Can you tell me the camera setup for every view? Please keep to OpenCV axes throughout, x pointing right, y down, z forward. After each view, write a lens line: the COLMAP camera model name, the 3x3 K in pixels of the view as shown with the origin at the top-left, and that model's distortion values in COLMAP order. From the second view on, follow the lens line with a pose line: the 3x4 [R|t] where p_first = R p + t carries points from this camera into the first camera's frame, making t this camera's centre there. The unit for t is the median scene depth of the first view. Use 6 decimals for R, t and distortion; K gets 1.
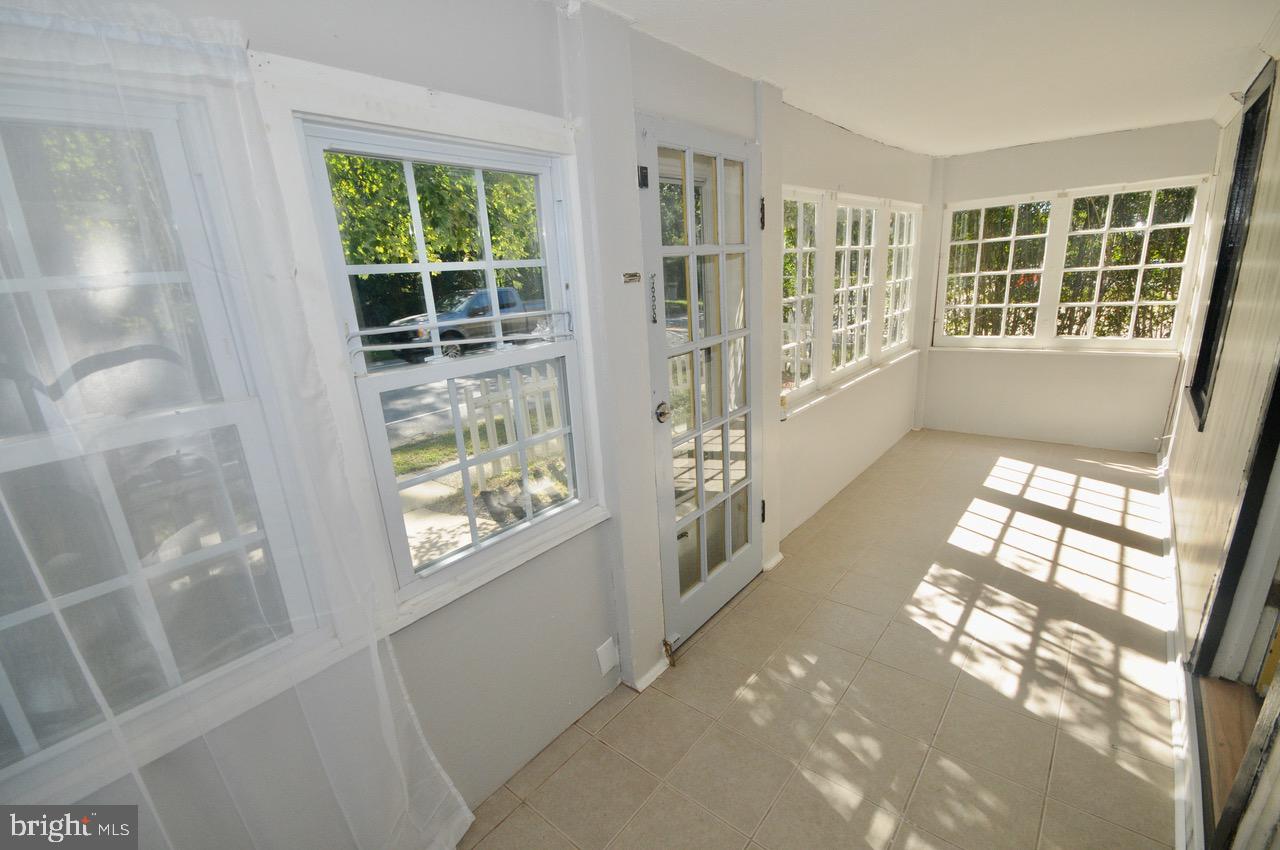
lens RADIAL K [[558.7, 0, 647.3], [0, 558.7, 436.8], [0, 0, 1]] dist [-0.000547, -0.009006]
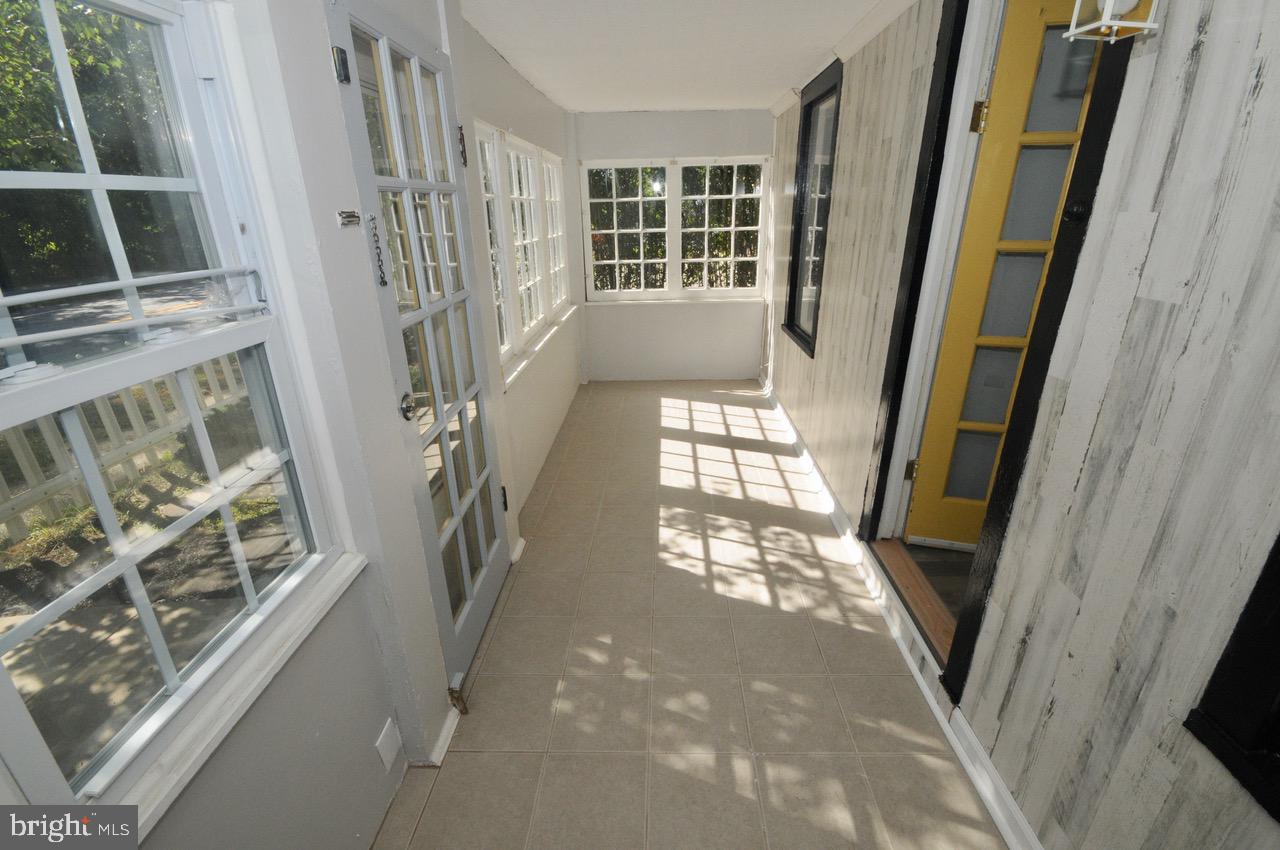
lens RADIAL K [[572.0, 0, 644.2], [0, 572.0, 435.6], [0, 0, 1]] dist [-0.000871, -0.000073]
pose [[0.783254, -0.179982, 0.595080, -0.161596], [0.141507, 0.983666, 0.111256, -0.039482], [-0.605384, -0.002934, 0.795928, 0.174529]]
